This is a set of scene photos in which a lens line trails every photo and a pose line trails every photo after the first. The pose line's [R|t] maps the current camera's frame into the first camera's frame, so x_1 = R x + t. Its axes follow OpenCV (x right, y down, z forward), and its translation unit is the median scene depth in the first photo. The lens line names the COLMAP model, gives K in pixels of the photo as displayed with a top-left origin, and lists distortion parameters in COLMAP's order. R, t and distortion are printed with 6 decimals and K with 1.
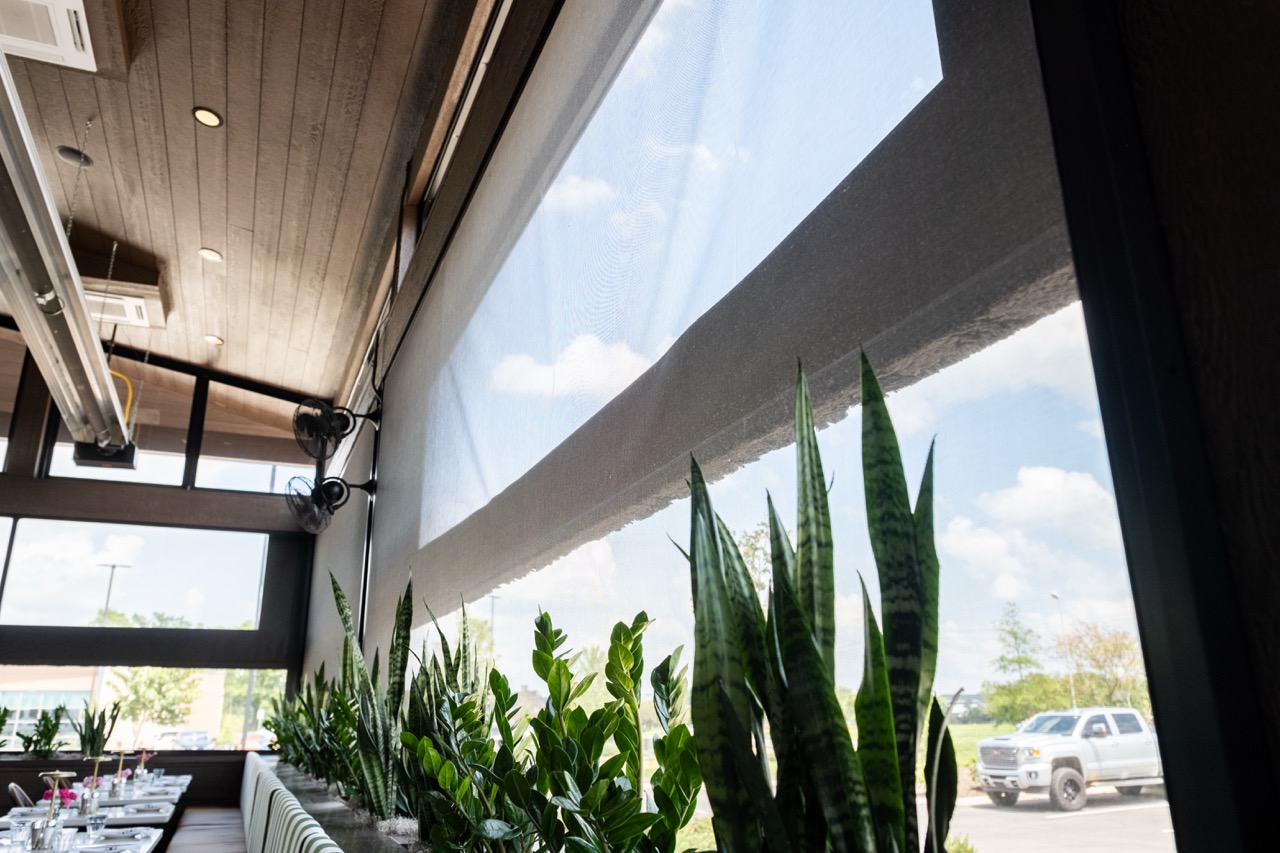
lens RADIAL K [[925.0, 0, 620.1], [0, 925.0, 426.0], [0, 0, 1]] dist [-0.001590, 0.001487]
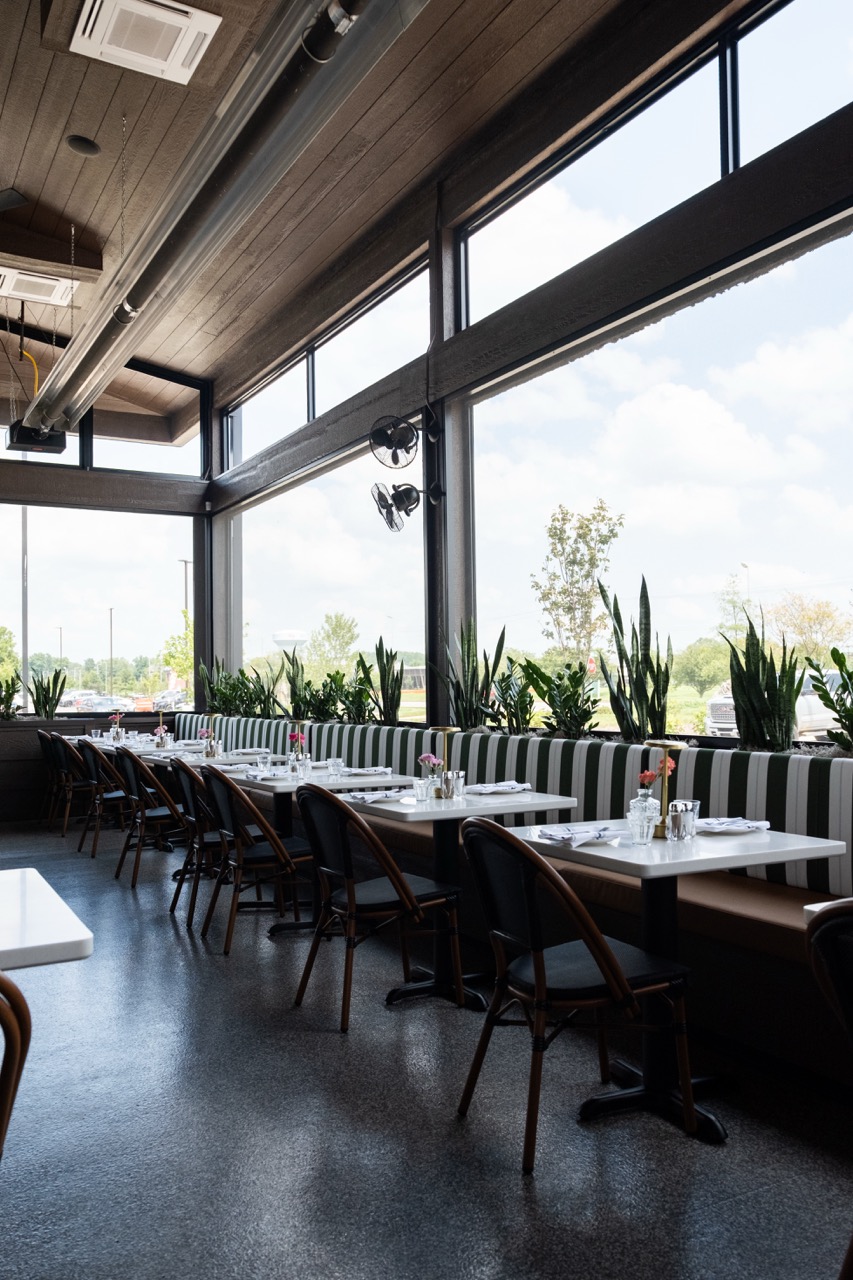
lens RADIAL K [[985.1, 0, 426.5], [0, 985.1, 640.0], [0, 0, 1]] dist [-0.005325, -0.000124]
pose [[0.989933, -0.002355, 0.141514, -0.250214], [-0.034546, 0.965599, 0.257729, -0.042255], [-0.137253, -0.260023, 0.955798, -0.133467]]
